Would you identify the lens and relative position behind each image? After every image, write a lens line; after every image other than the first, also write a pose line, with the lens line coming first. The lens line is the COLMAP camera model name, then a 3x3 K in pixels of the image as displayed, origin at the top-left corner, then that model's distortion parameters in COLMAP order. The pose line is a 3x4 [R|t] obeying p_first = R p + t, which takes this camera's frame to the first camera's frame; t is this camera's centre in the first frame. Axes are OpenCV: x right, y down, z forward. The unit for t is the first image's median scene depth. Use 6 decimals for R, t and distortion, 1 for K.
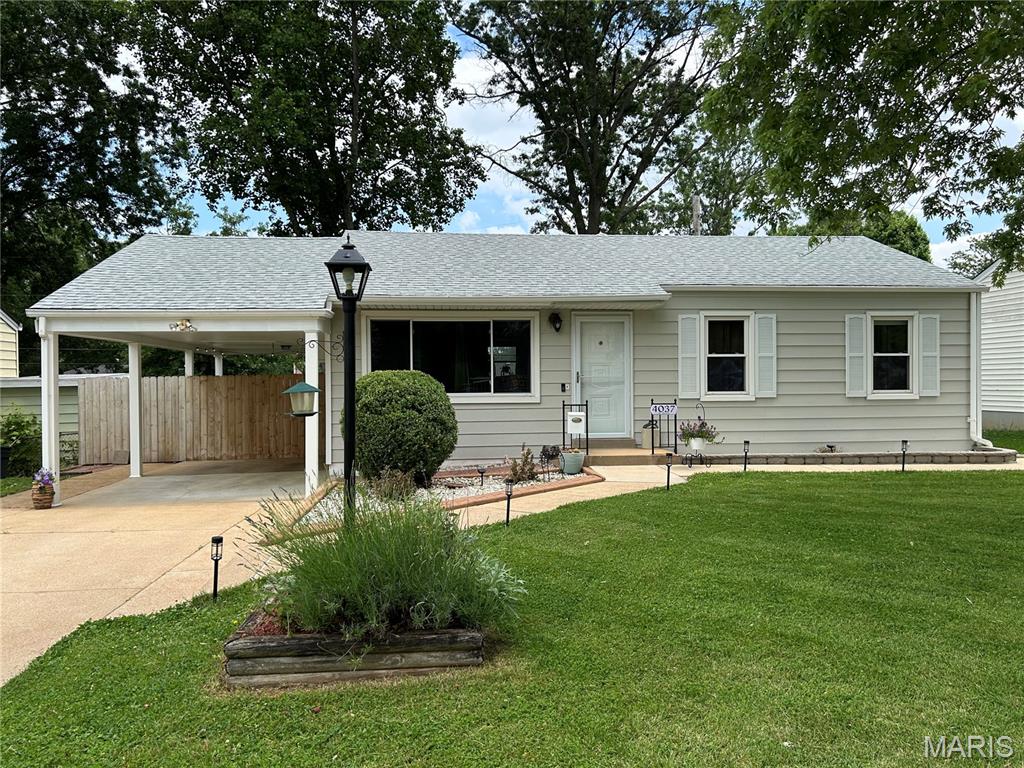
lens RADIAL K [[777.2, 0, 512.0], [0, 777.2, 384.0], [0, 0, 1]] dist [0.007067, 0.040734]
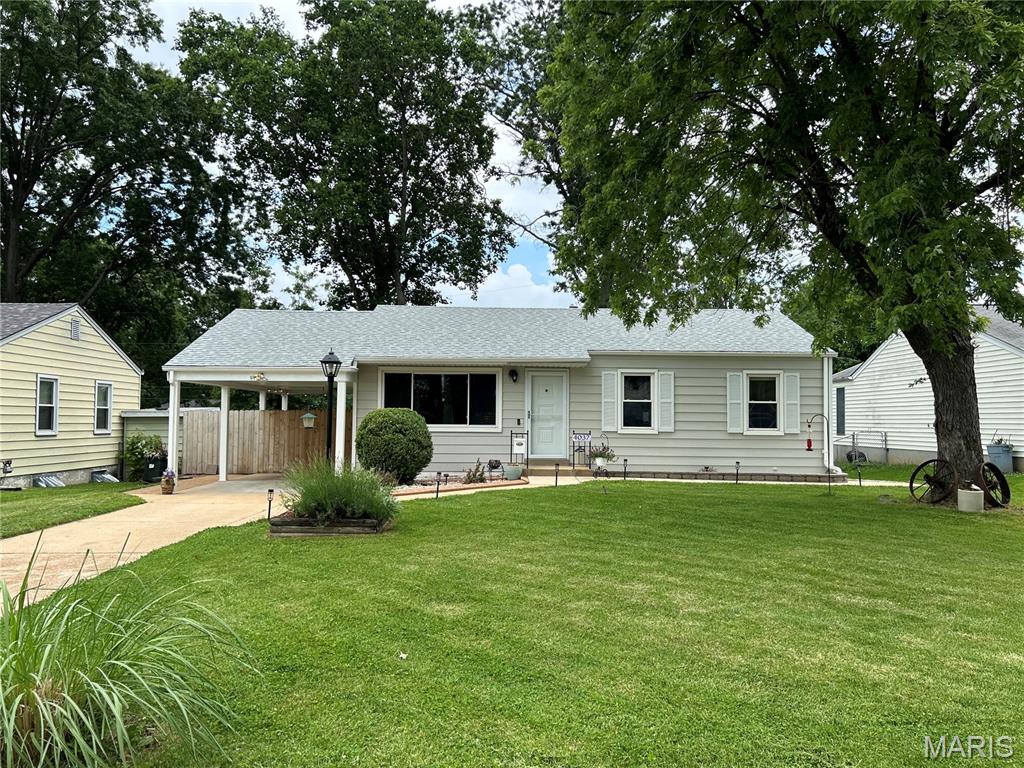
lens RADIAL K [[764.6, 0, 512.0], [0, 764.6, 384.0], [0, 0, 1]] dist [0.053135, -0.046329]
pose [[0.996610, 0.012115, -0.081369, 0.076944], [-0.016203, 0.998629, -0.049775, 0.002298], [0.080654, 0.050925, 0.995440, -0.180625]]
